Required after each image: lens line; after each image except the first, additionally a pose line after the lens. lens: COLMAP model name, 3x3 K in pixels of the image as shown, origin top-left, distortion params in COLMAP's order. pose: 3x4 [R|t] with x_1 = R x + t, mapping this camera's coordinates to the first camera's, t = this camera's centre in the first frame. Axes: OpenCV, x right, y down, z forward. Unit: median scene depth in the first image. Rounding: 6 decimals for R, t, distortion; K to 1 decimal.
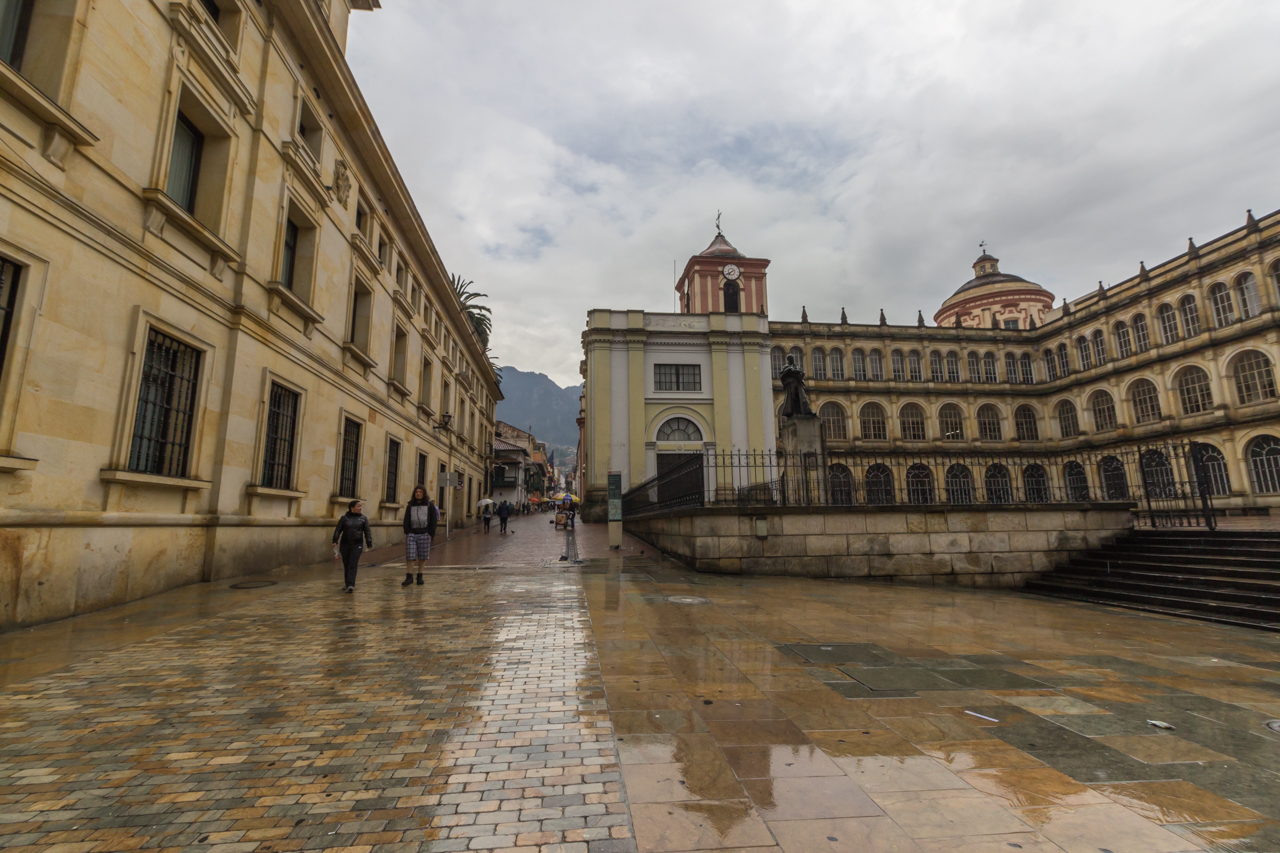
lens RADIAL K [[599.9, 0, 638.3], [0, 599.9, 415.3], [0, 0, 1]] dist [0.012515, 0.000725]
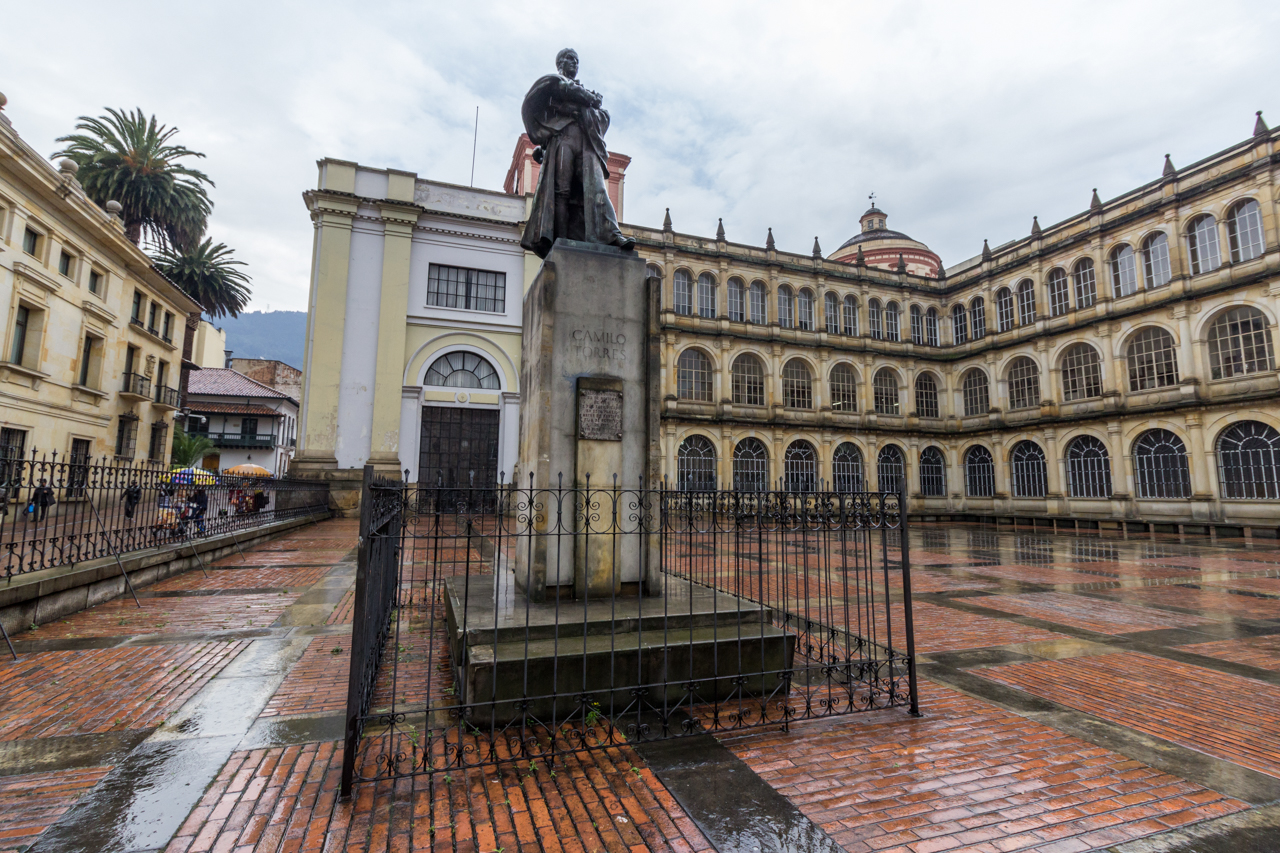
lens RADIAL K [[599.9, 0, 641.2], [0, 599.9, 421.0], [0, 0, 1]] dist [0.012515, 0.000725]
pose [[0.973958, 0.050835, 0.220956, 0.108414], [-0.064624, 0.996358, 0.055628, 0.028639], [-0.217324, -0.068459, 0.973696, 0.323830]]
